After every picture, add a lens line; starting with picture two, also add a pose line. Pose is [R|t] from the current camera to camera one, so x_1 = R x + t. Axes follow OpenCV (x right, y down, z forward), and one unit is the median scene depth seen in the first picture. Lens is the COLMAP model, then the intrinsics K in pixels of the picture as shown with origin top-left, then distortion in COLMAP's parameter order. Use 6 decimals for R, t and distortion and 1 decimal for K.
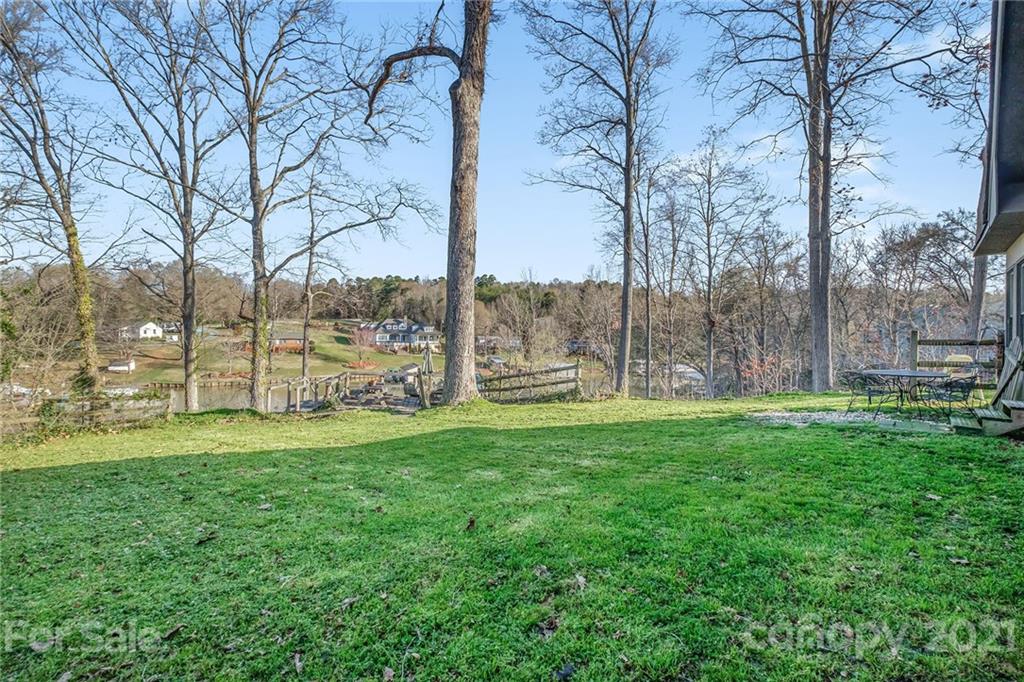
lens RADIAL K [[460.3, 0, 515.7], [0, 460.3, 323.4], [0, 0, 1]] dist [0.000549, -0.000088]
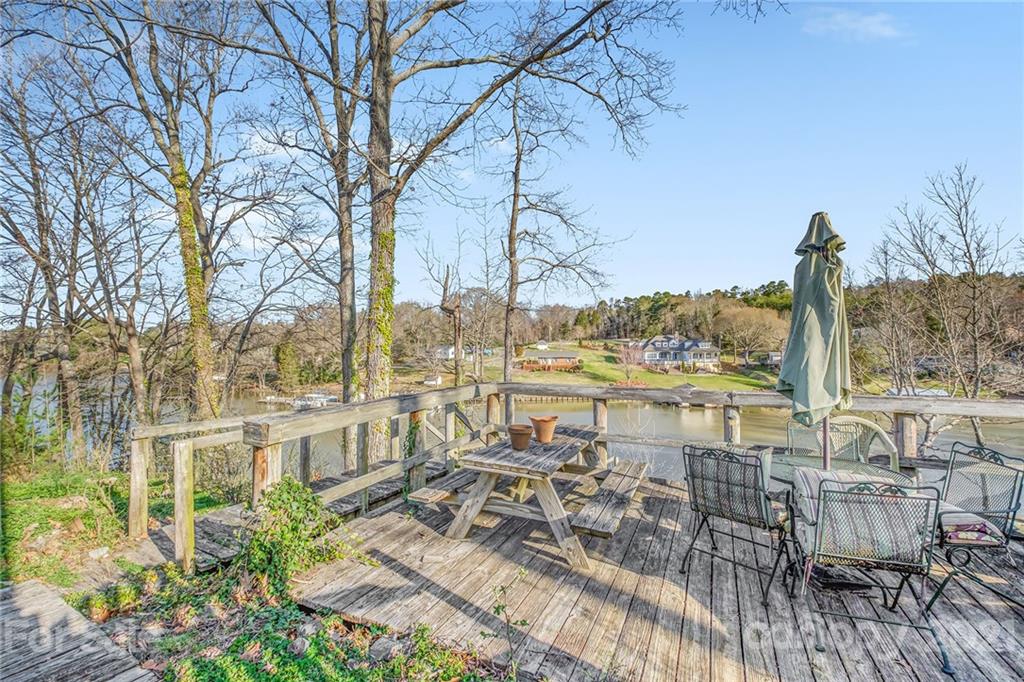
lens RADIAL K [[445.0, 0, 512.0], [0, 445.0, 341.0], [0, 0, 1]] dist [-0.000827, 0.000006]
pose [[0.831014, -0.033031, -0.555271, -0.024590], [0.027327, 0.999454, -0.018558, 0.009968], [0.555580, 0.000248, 0.831463, 0.097882]]
